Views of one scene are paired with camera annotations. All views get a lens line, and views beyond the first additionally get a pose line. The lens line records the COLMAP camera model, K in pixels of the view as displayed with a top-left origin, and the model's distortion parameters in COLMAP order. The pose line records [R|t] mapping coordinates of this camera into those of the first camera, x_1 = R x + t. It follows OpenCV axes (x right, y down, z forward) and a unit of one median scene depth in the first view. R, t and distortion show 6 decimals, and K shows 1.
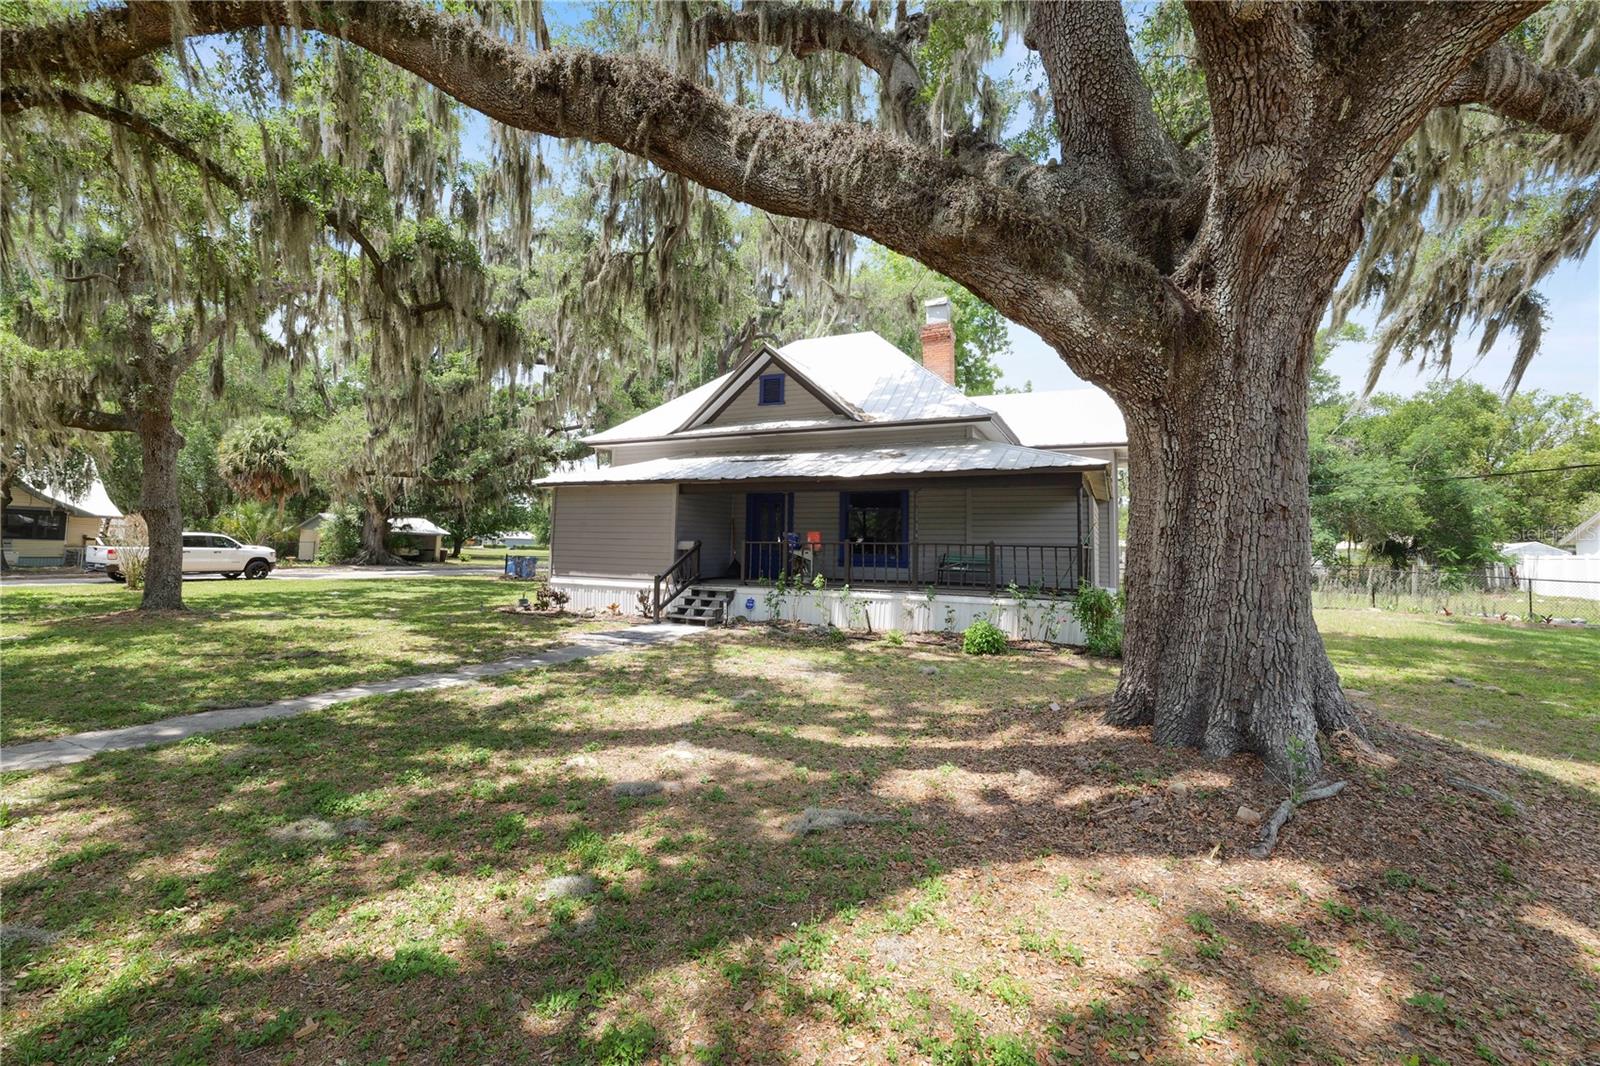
lens RADIAL K [[690.7, 0, 791.6], [0, 690.7, 487.0], [0, 0, 1]] dist [0.001326, 0.000116]
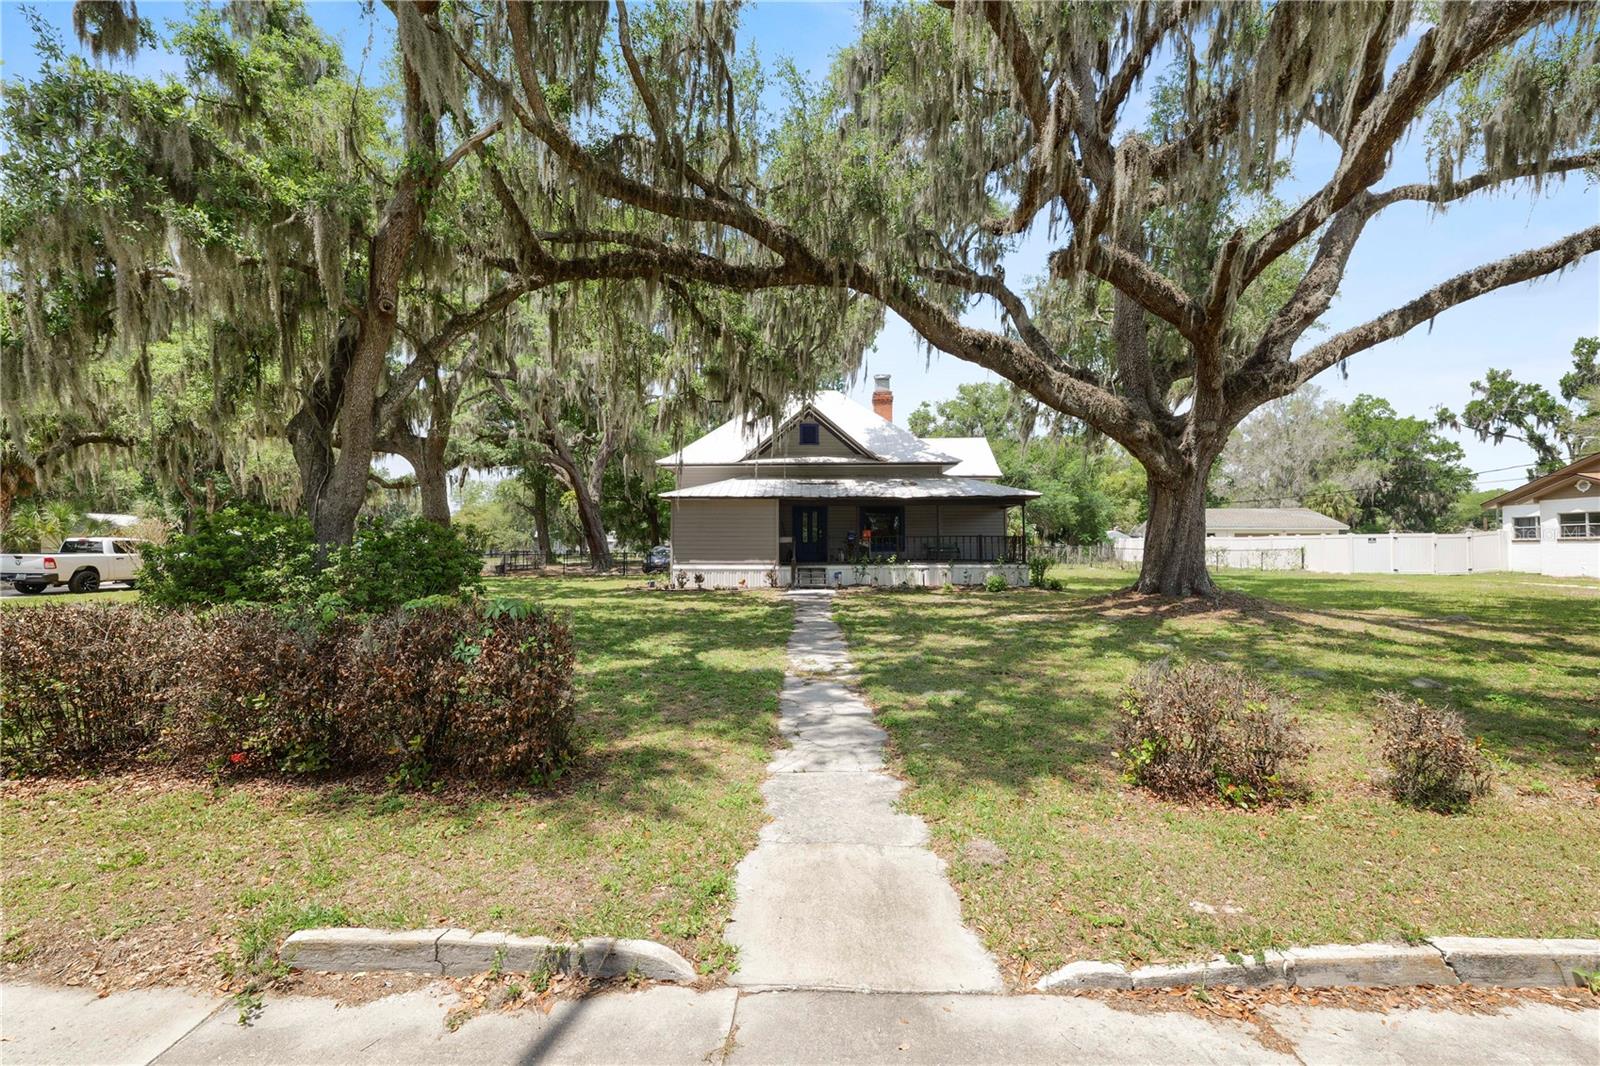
lens RADIAL K [[673.5, 0, 800.0], [0, 673.5, 533.0], [0, 0, 1]] dist [-0.011583, 0.000119]
pose [[0.902628, -0.013790, 0.430201, -0.733873], [-0.018402, 0.997336, 0.070579, -0.034640], [-0.430029, -0.071623, 0.899970, -0.330939]]
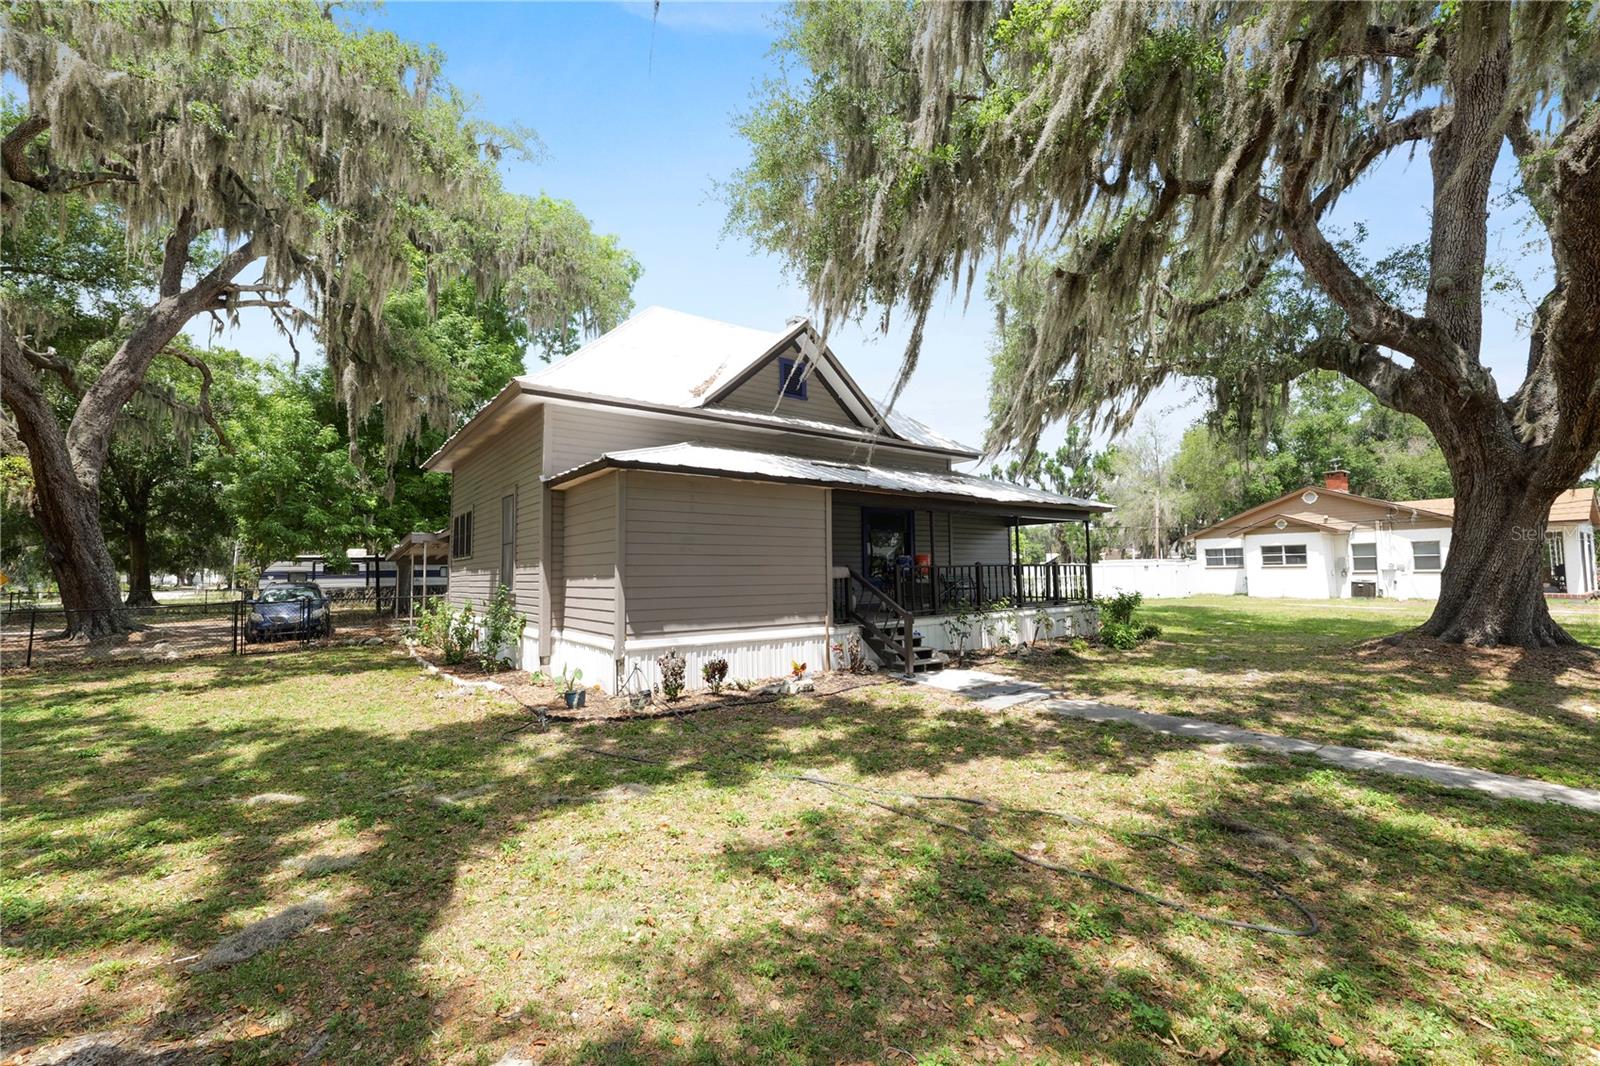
lens RADIAL K [[673.5, 0, 800.0], [0, 673.5, 533.0], [0, 0, 1]] dist [-0.011583, 0.000119]
pose [[0.454217, 0.026069, 0.890509, -0.790947], [-0.060767, 0.998150, 0.001774, 0.041498], [-0.888816, -0.054919, 0.454961, 0.684487]]
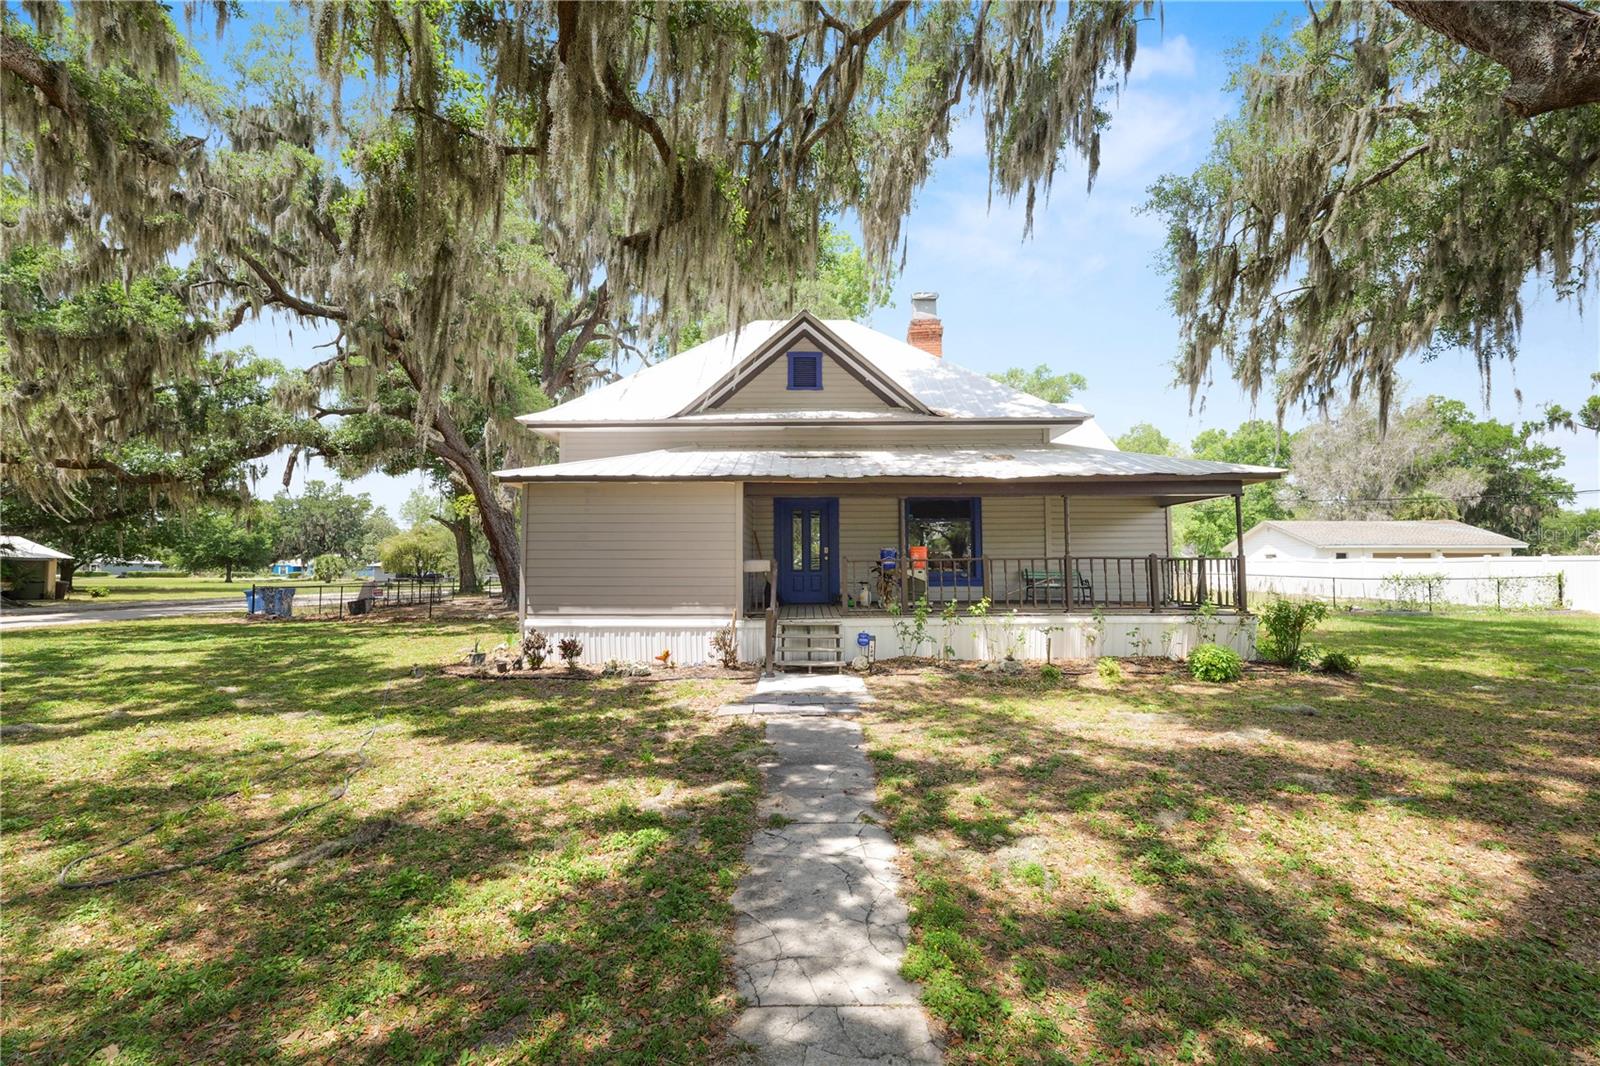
lens RADIAL K [[662.3, 0, 791.4], [0, 662.3, 539.1], [0, 0, 1]] dist [-0.011279, 0.000031]
pose [[0.905148, -0.004837, 0.425069, -0.407009], [-0.016569, 0.998774, 0.046648, 0.020880], [-0.424774, -0.049266, 0.903958, 0.331264]]
